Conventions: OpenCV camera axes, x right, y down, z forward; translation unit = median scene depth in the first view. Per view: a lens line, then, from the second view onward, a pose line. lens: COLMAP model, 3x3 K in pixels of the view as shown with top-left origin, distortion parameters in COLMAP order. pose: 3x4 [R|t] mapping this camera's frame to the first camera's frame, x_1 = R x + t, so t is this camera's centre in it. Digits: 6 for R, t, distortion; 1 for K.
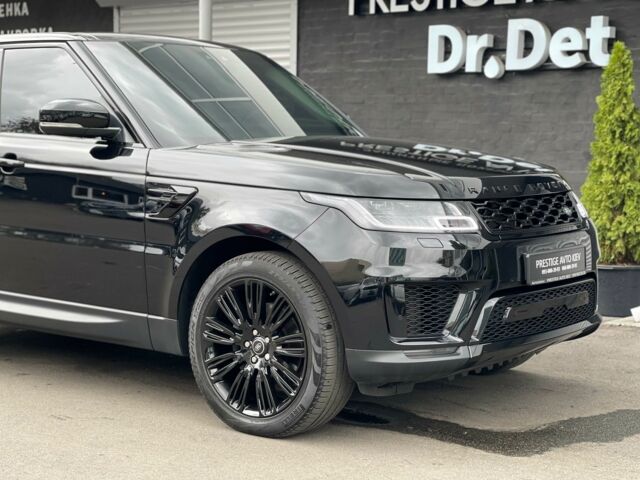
lens RADIAL K [[1157.9, 0, 320.0], [0, 1157.9, 240.0], [0, 0, 1]] dist [0.297861, -0.935682]
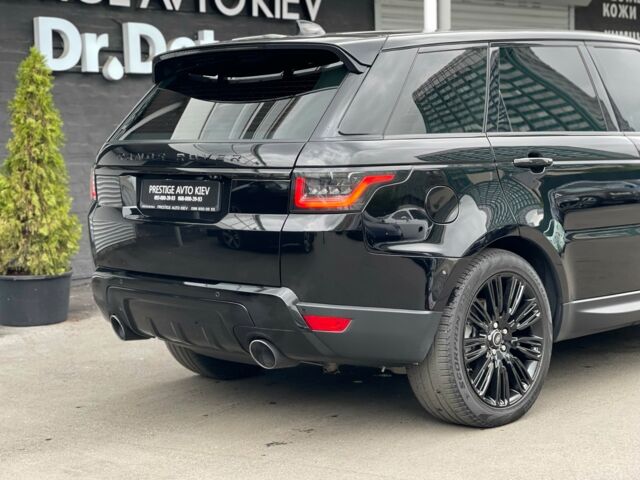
lens RADIAL K [[1116.4, 0, 294.2], [0, 1116.4, 241.1], [0, 0, 1]] dist [0.179636, 0.045358]
pose [[0.145409, -0.111003, 0.983125, -0.992720], [0.108499, 0.989482, 0.095673, -0.100067], [-0.983404, 0.092757, 0.155923, 0.916348]]
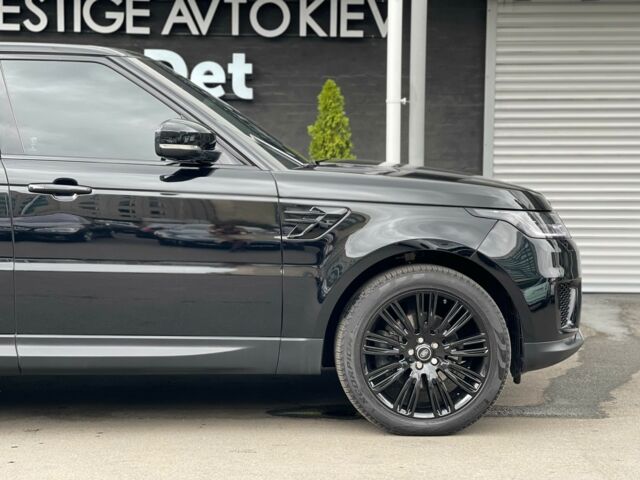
lens RADIAL K [[1157.9, 0, 320.0], [0, 1157.9, 240.0], [0, 0, 1]] dist [0.297861, -0.935682]
pose [[0.760403, -0.044839, 0.647902, -0.505042], [0.059943, 0.998201, -0.001270, -0.010516], [-0.646680, 0.039803, 0.761723, 0.146521]]
